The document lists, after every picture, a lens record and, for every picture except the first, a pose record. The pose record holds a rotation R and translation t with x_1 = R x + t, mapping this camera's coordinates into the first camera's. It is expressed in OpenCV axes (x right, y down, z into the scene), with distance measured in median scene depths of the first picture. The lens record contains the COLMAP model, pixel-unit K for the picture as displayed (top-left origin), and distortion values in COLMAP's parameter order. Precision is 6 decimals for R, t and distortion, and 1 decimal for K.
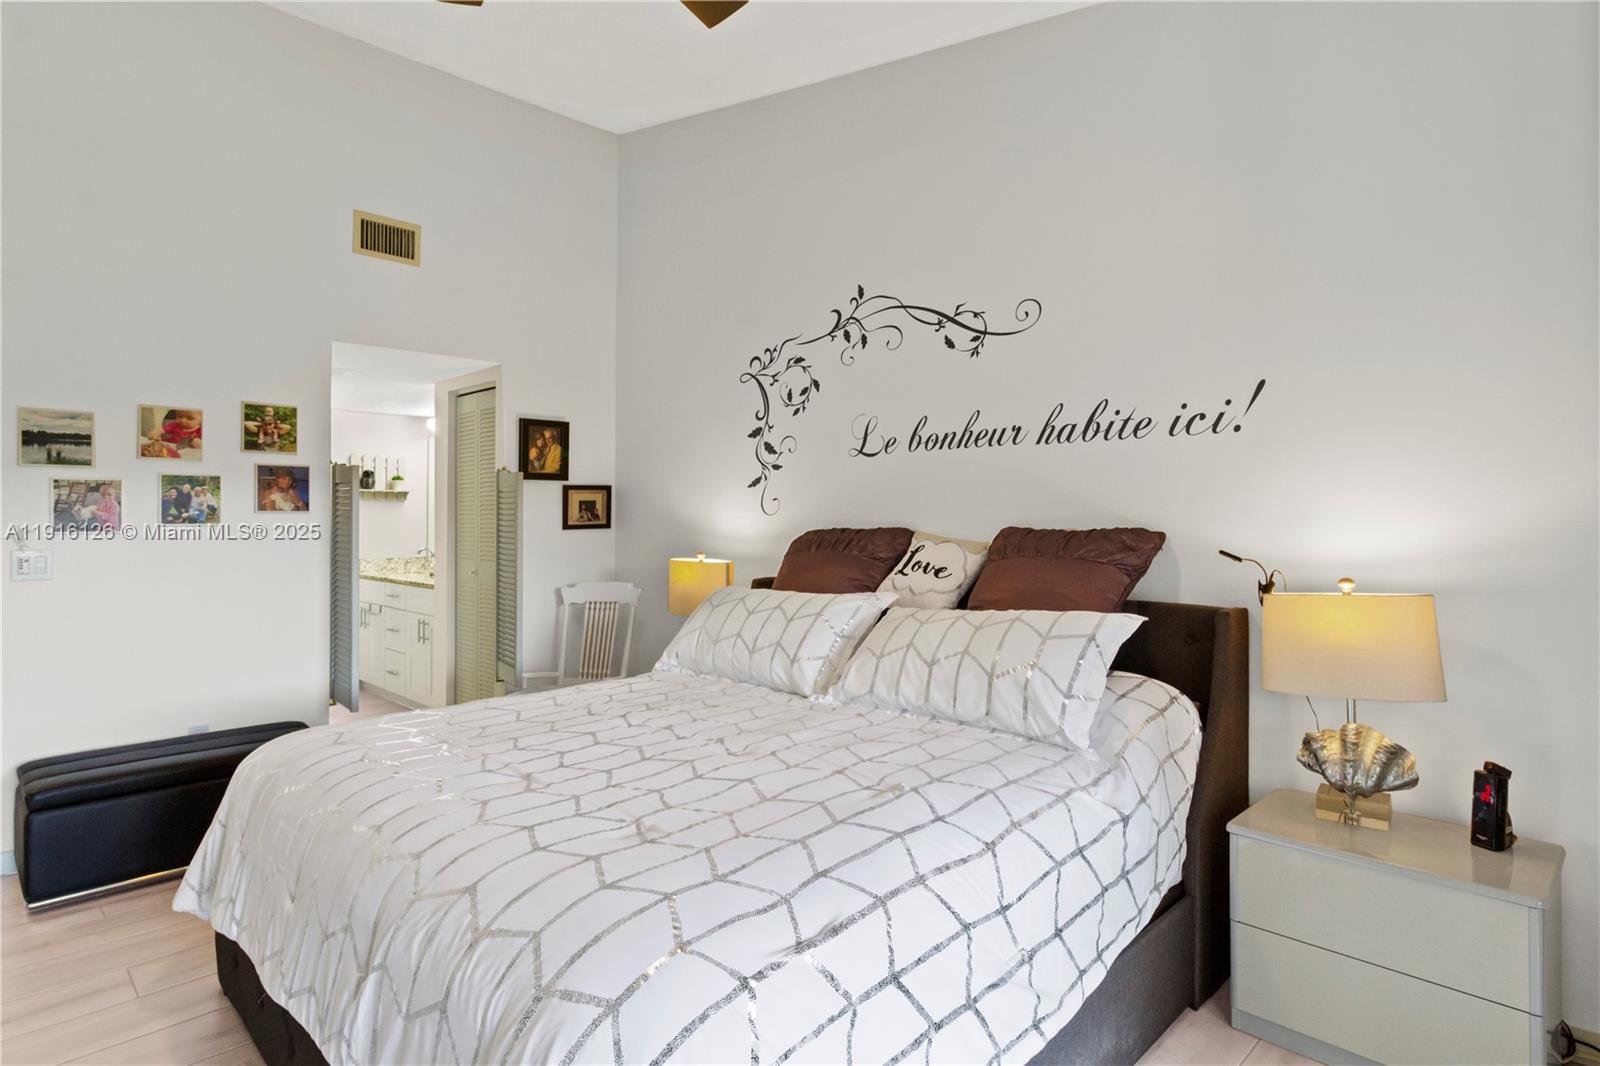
lens RADIAL K [[871.9, 0, 835.1], [0, 871.9, 519.2], [0, 0, 1]] dist [0.001840, -0.000731]
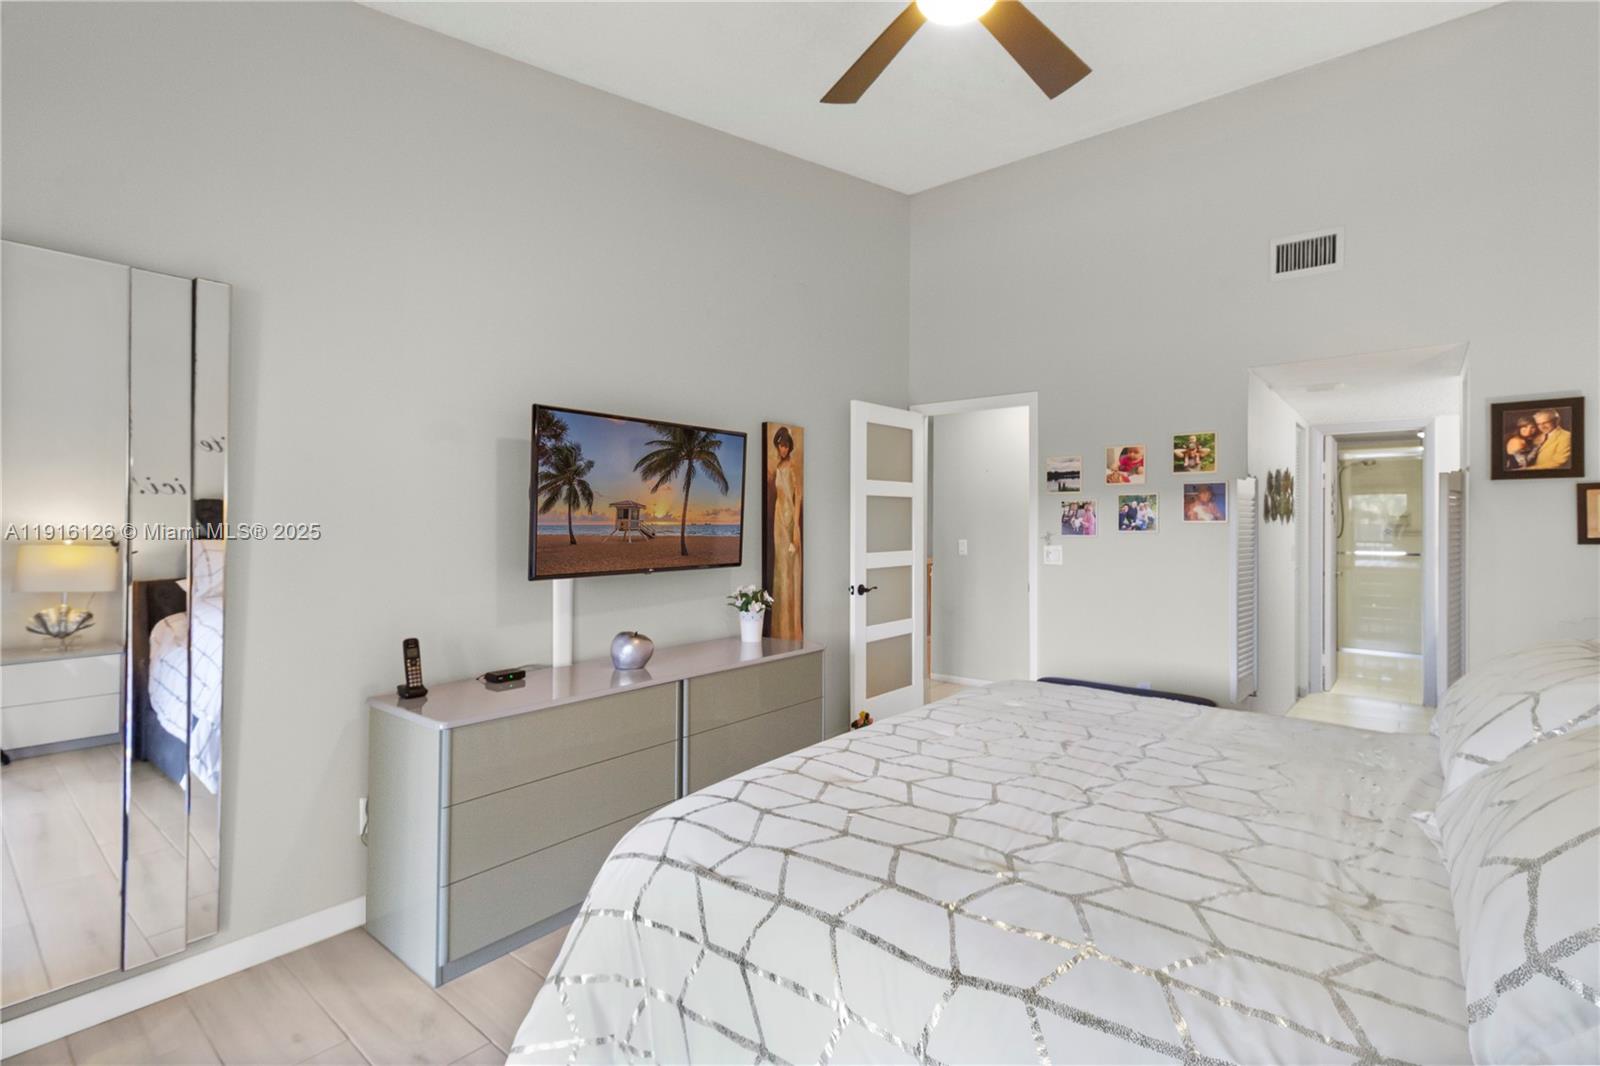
lens RADIAL K [[766.9, 0, 803.8], [0, 766.9, 525.6], [0, 0, 1]] dist [0.008346, -0.001853]
pose [[0.036973, 0.000086, -0.999316, 0.423517], [-0.006353, 0.999980, -0.000149, 0.000620], [0.999296, 0.006354, 0.036973, 0.442373]]
